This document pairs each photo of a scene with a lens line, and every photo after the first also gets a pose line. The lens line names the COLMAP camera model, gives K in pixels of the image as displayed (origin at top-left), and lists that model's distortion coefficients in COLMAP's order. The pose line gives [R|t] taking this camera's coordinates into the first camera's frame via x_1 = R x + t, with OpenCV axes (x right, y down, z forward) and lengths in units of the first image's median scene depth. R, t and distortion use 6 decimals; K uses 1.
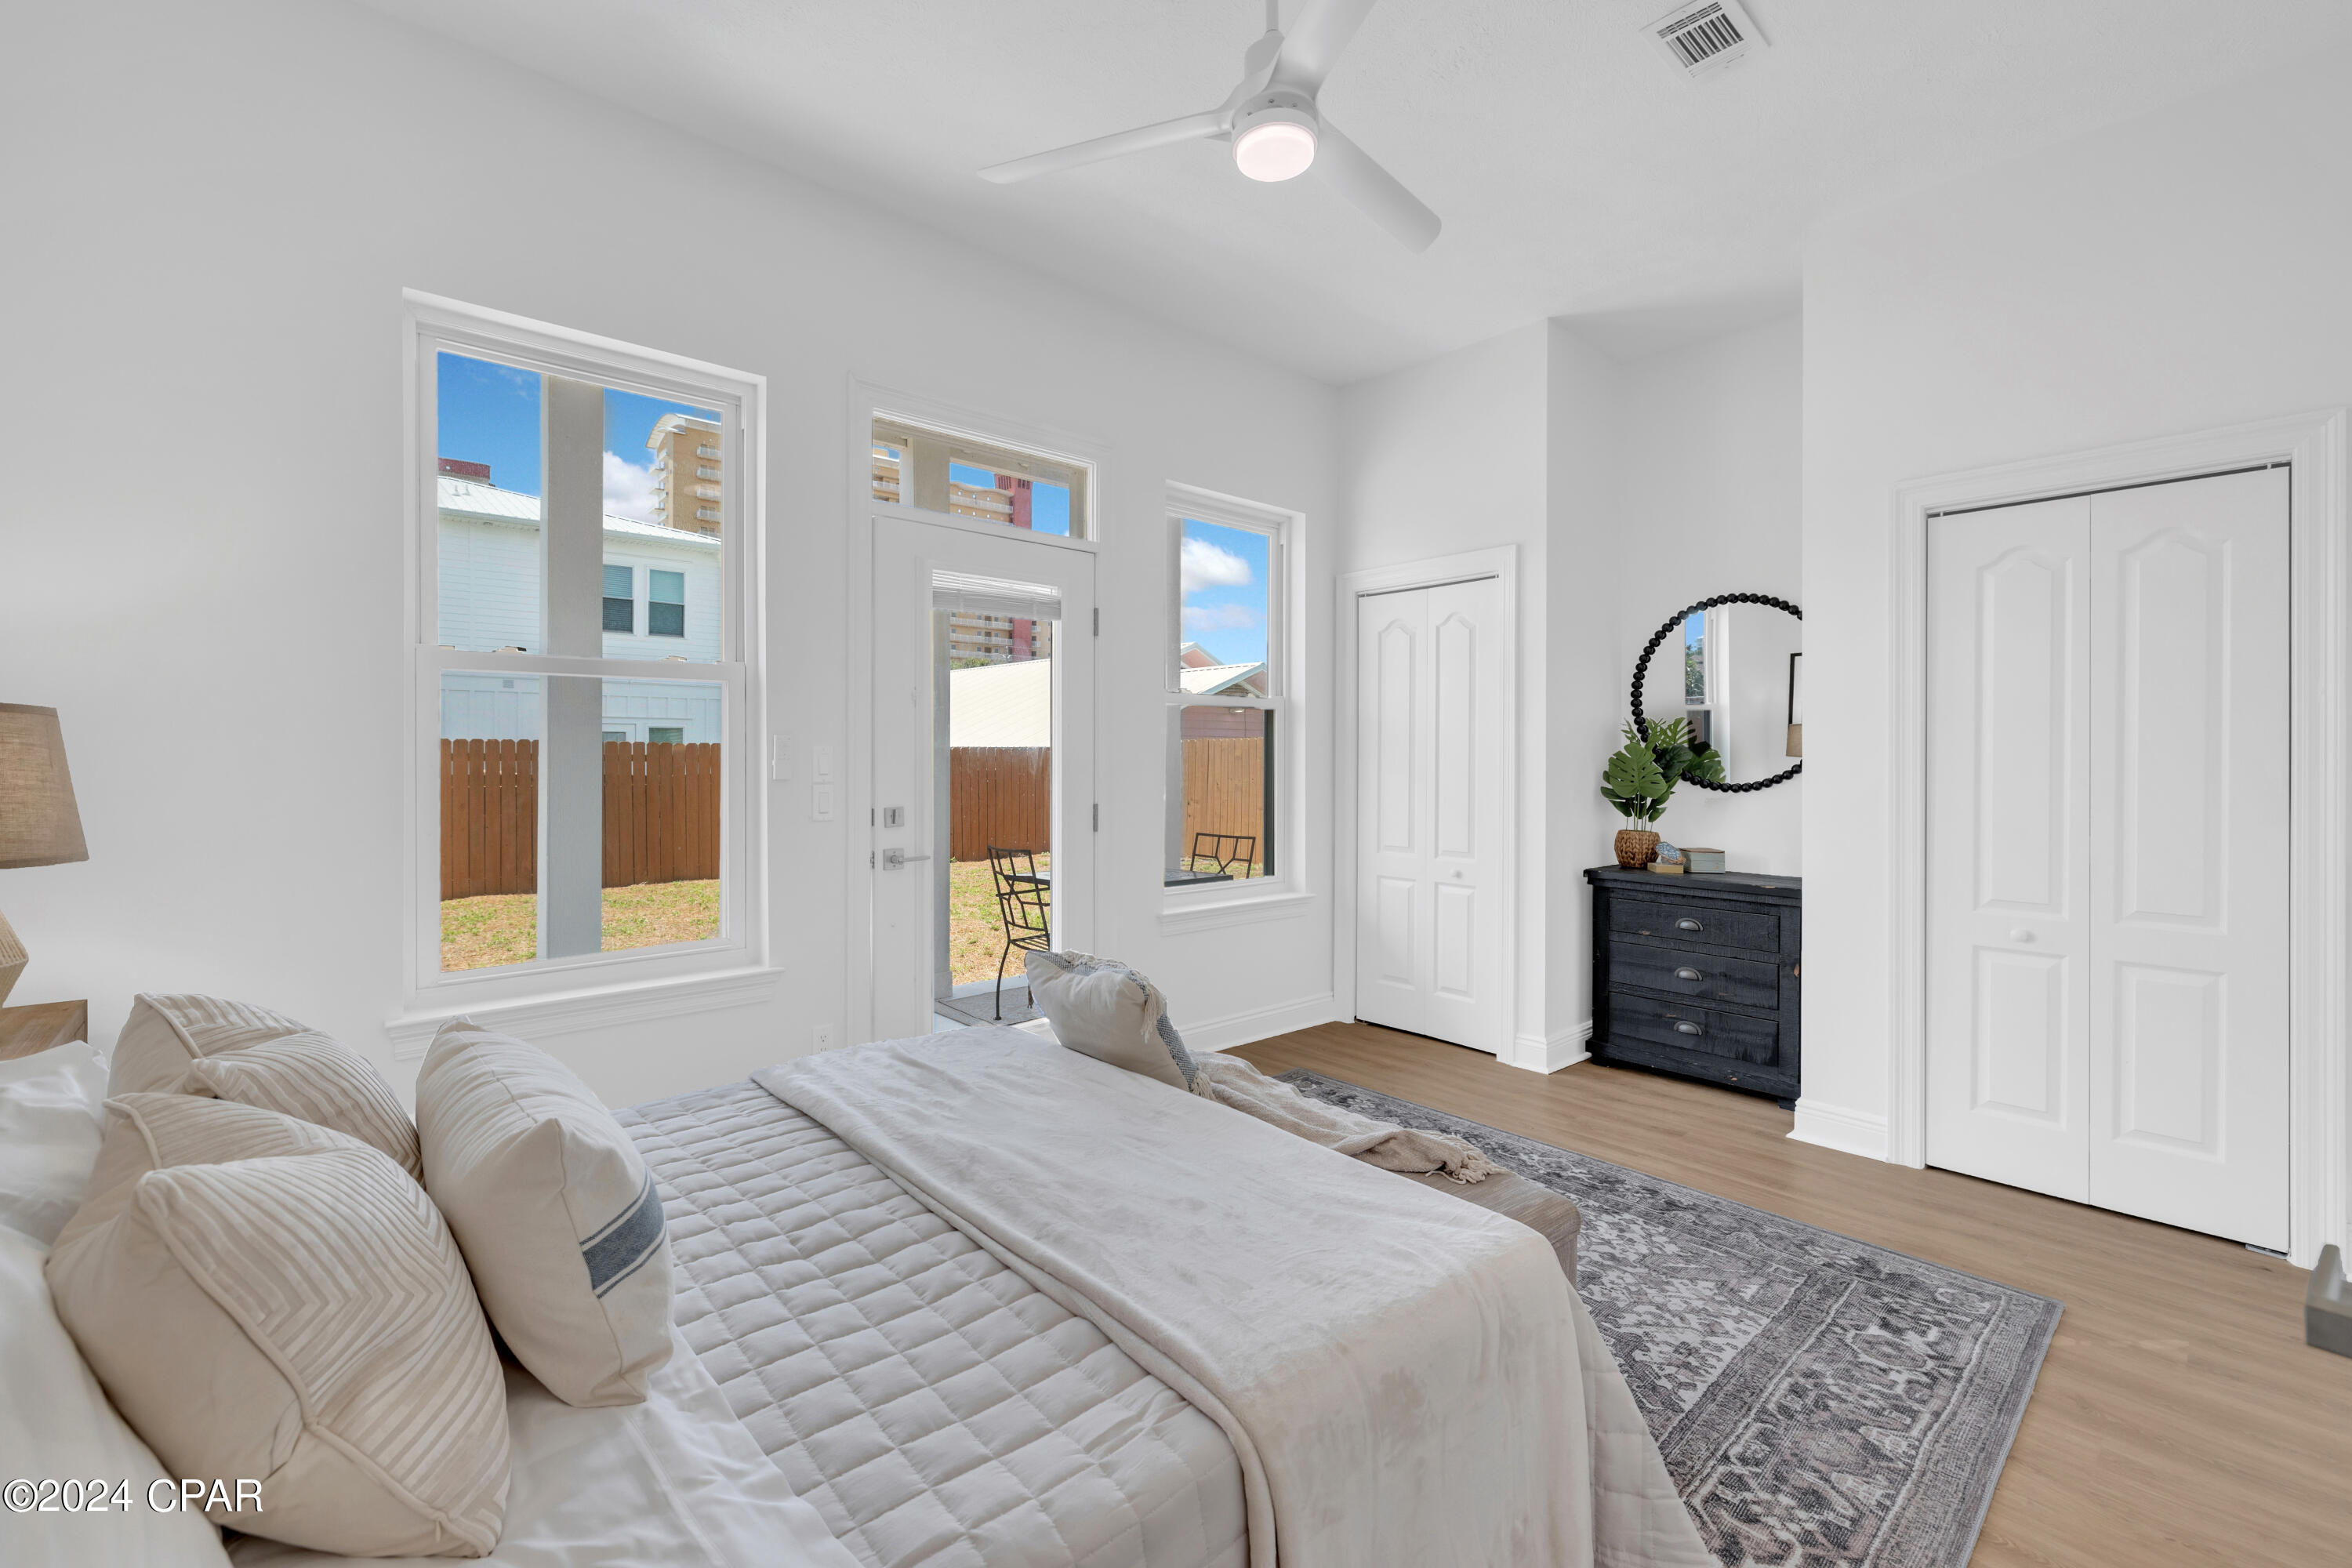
lens RADIAL K [[1000.0, 0, 1180.1], [0, 1000.0, 764.5], [0, 0, 1]] dist [-0.000091, -0.000563]
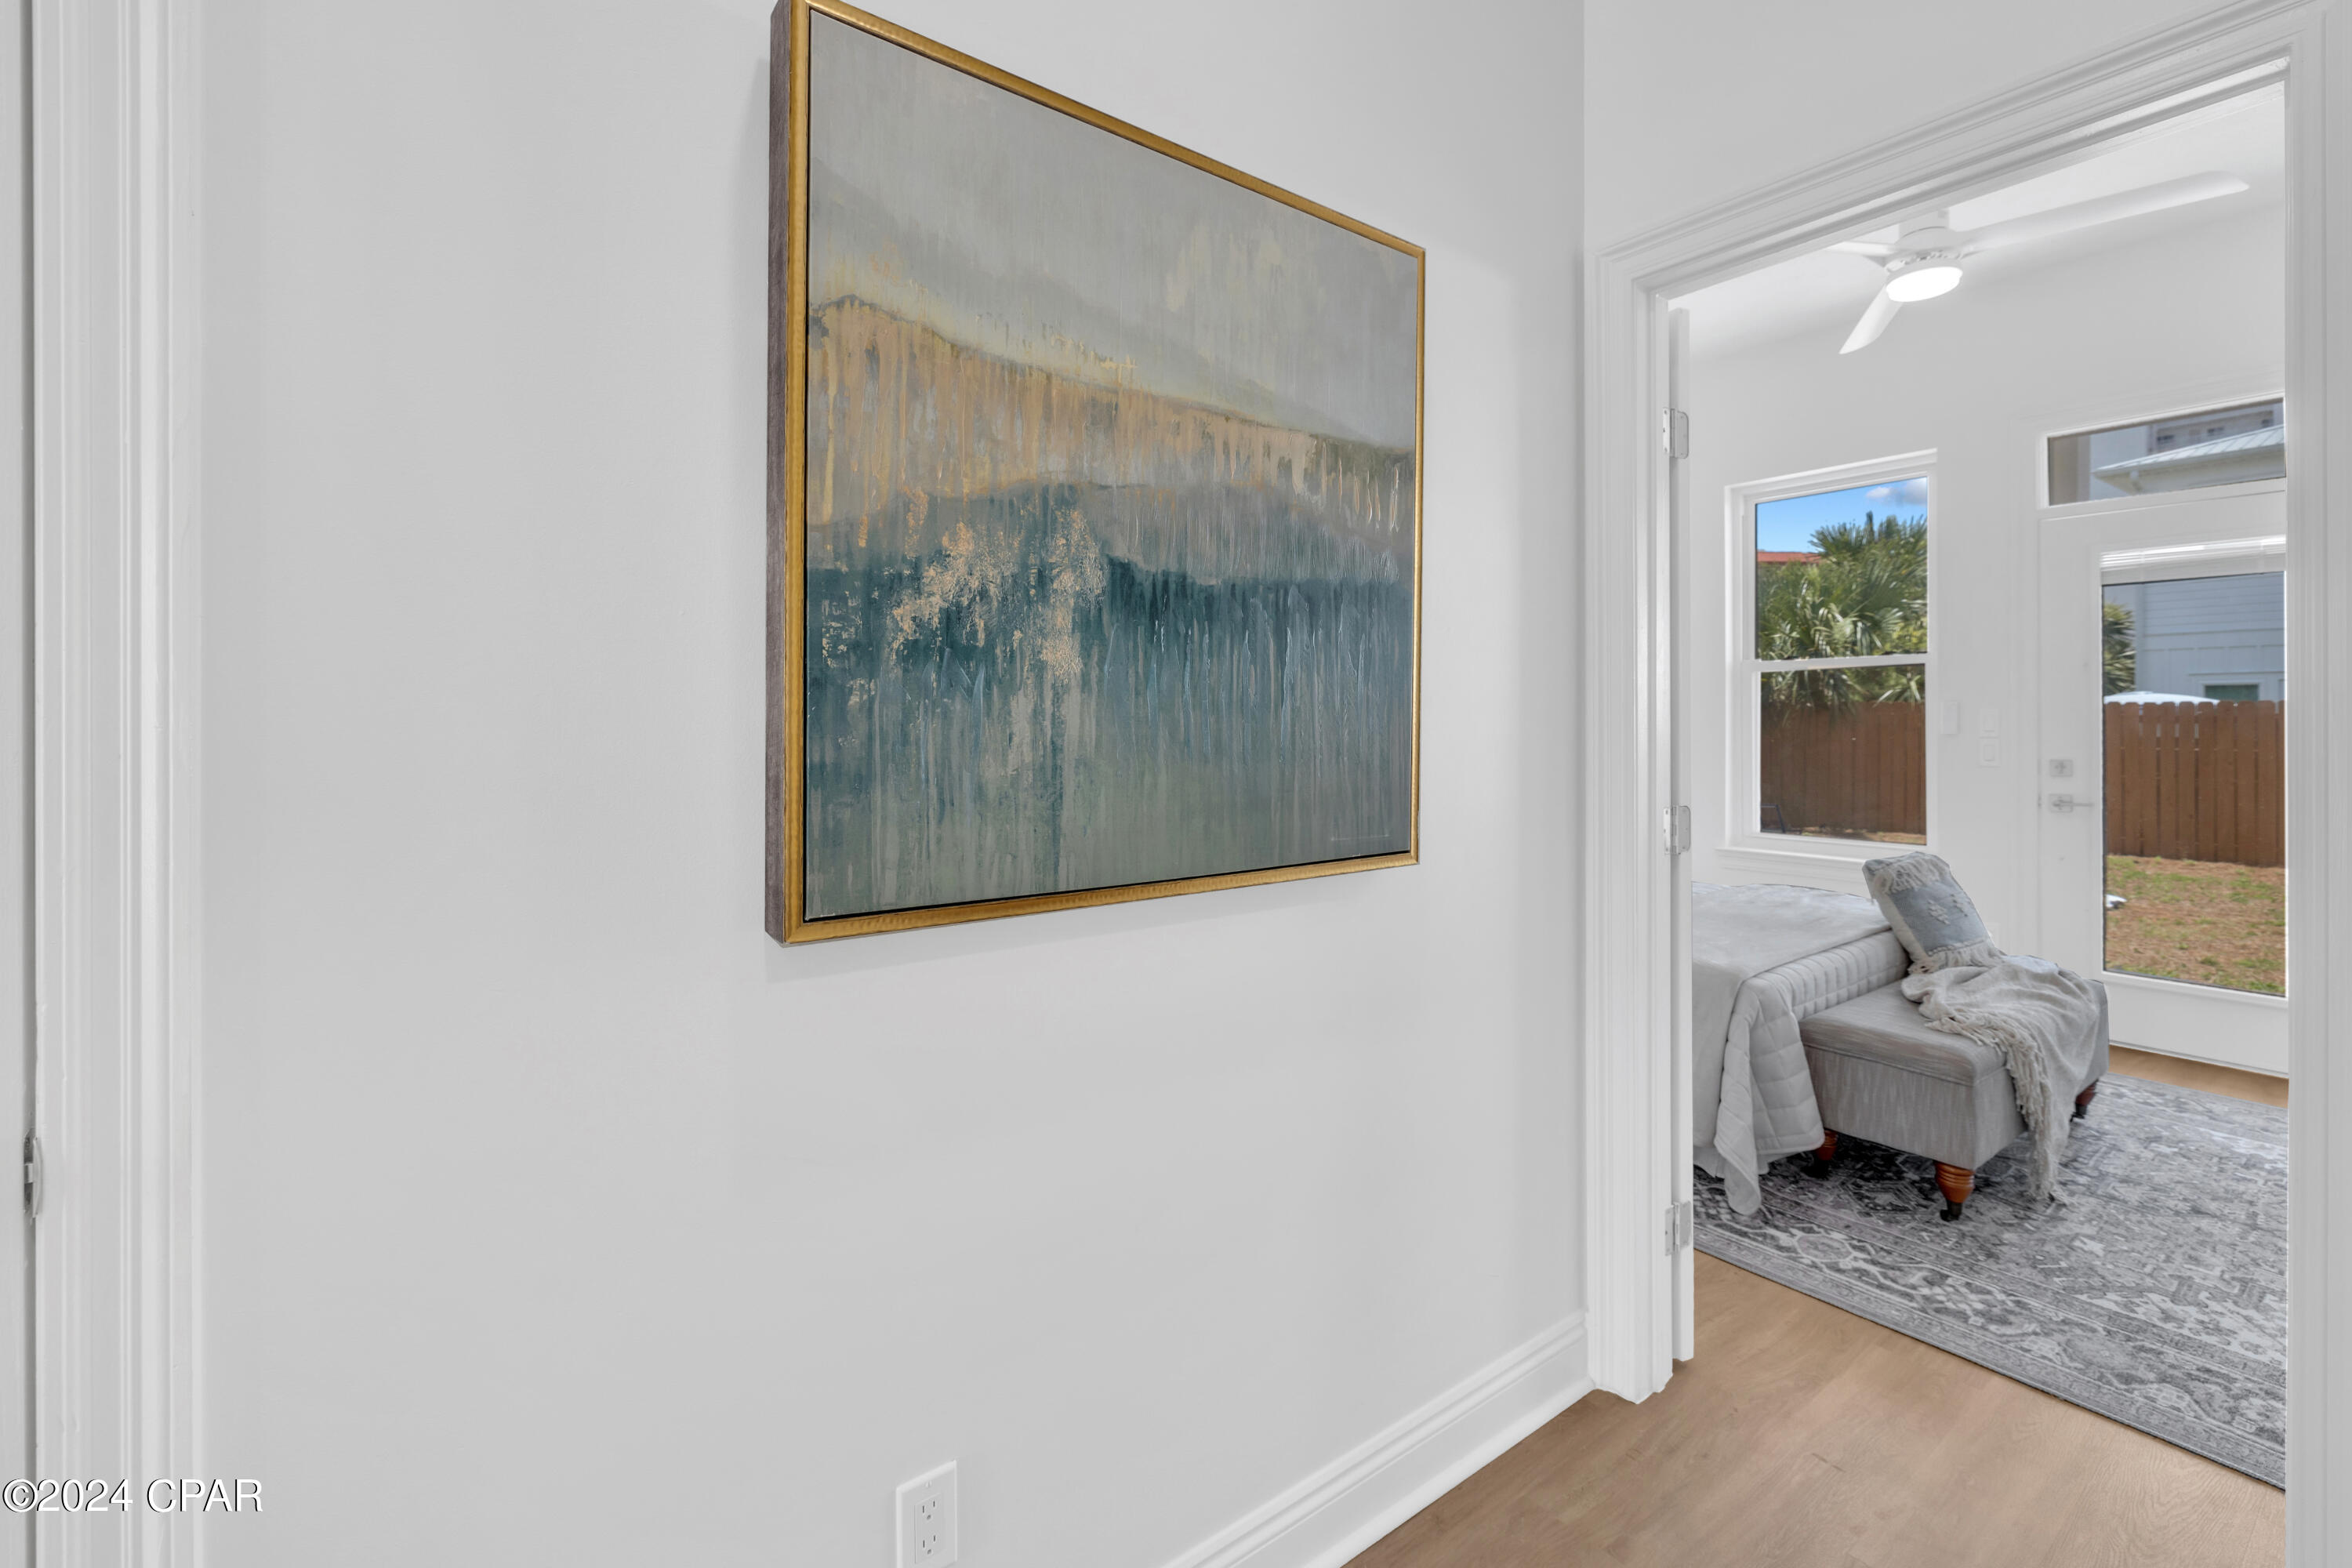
lens RADIAL K [[1000.0, 0, 1154.2], [0, 1000.0, 710.0], [0, 0, 1]] dist [-0.000091, -0.000563]
pose [[-0.104186, -0.008079, -0.994525, 0.966730], [-0.009237, 0.999932, -0.007155, 0.002005], [0.994515, 0.008441, -0.104254, 0.045214]]
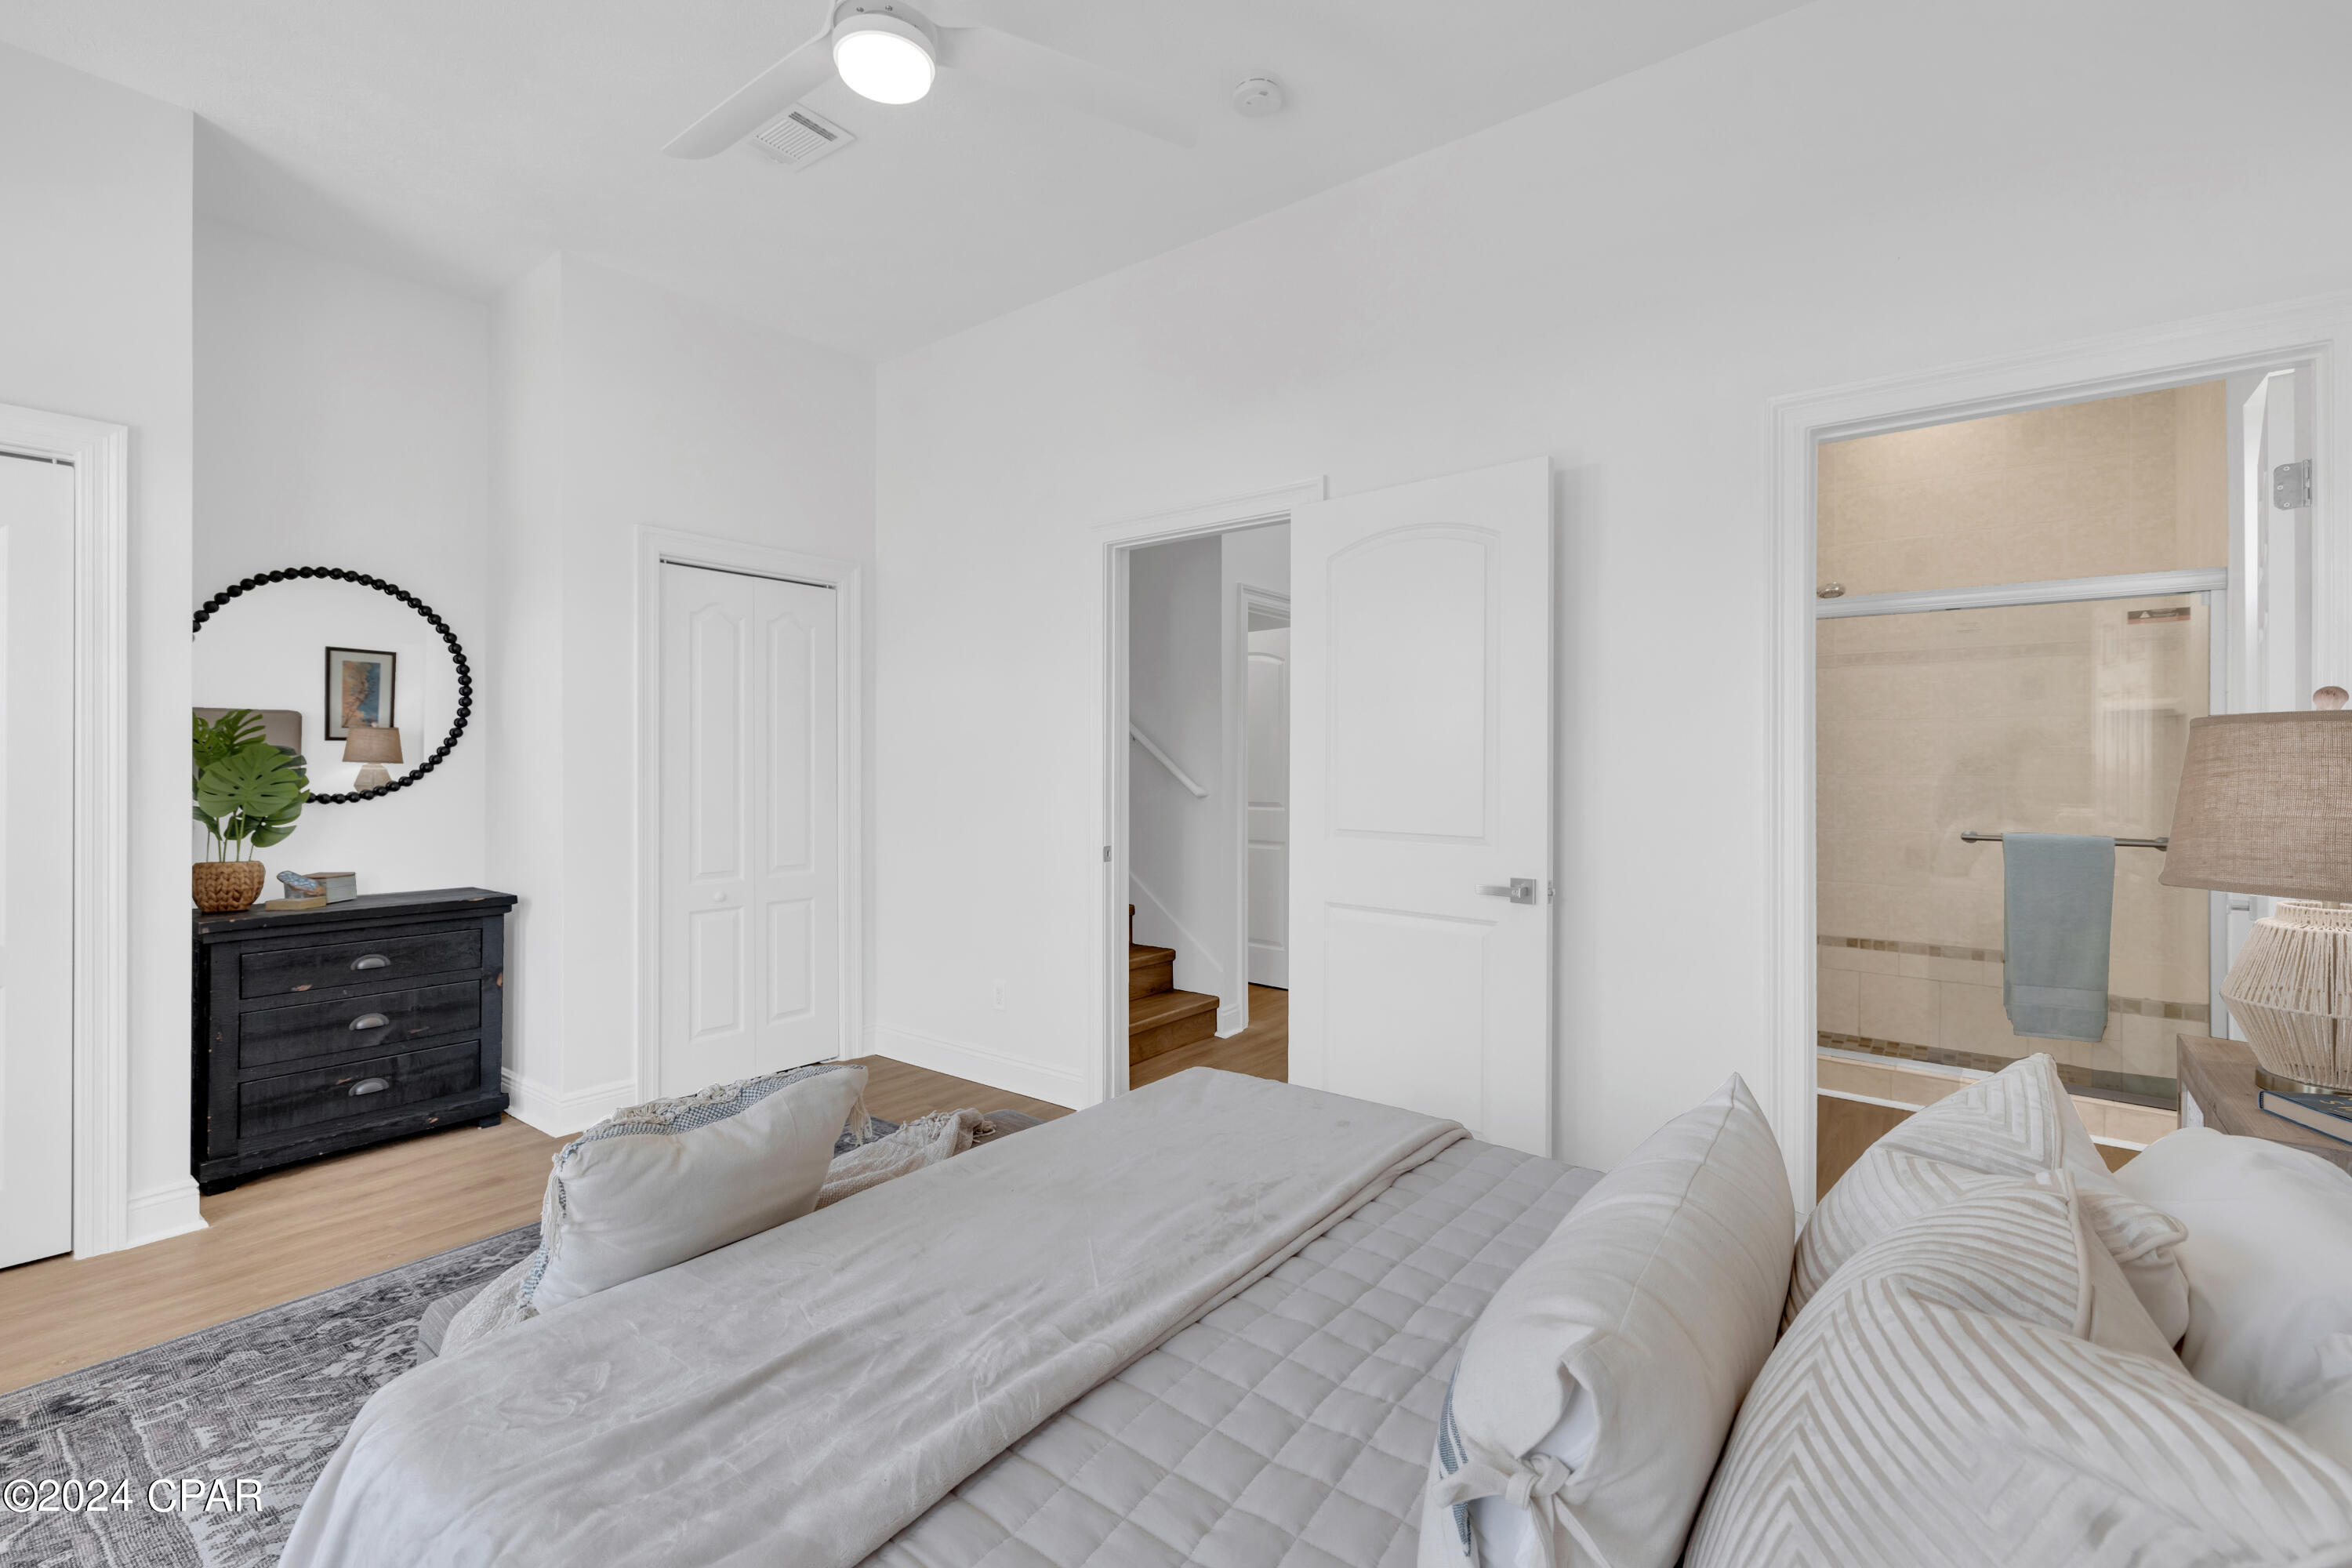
lens RADIAL K [[1000.0, 0, 1176.8], [0, 1000.0, 761.3], [0, 0, 1]] dist [-0.000091, -0.000563]
pose [[-0.160551, -0.003011, 0.987023, -0.484127], [0.006738, 0.999969, 0.004147, -0.009084], [-0.987005, 0.007316, -0.160526, 0.527216]]
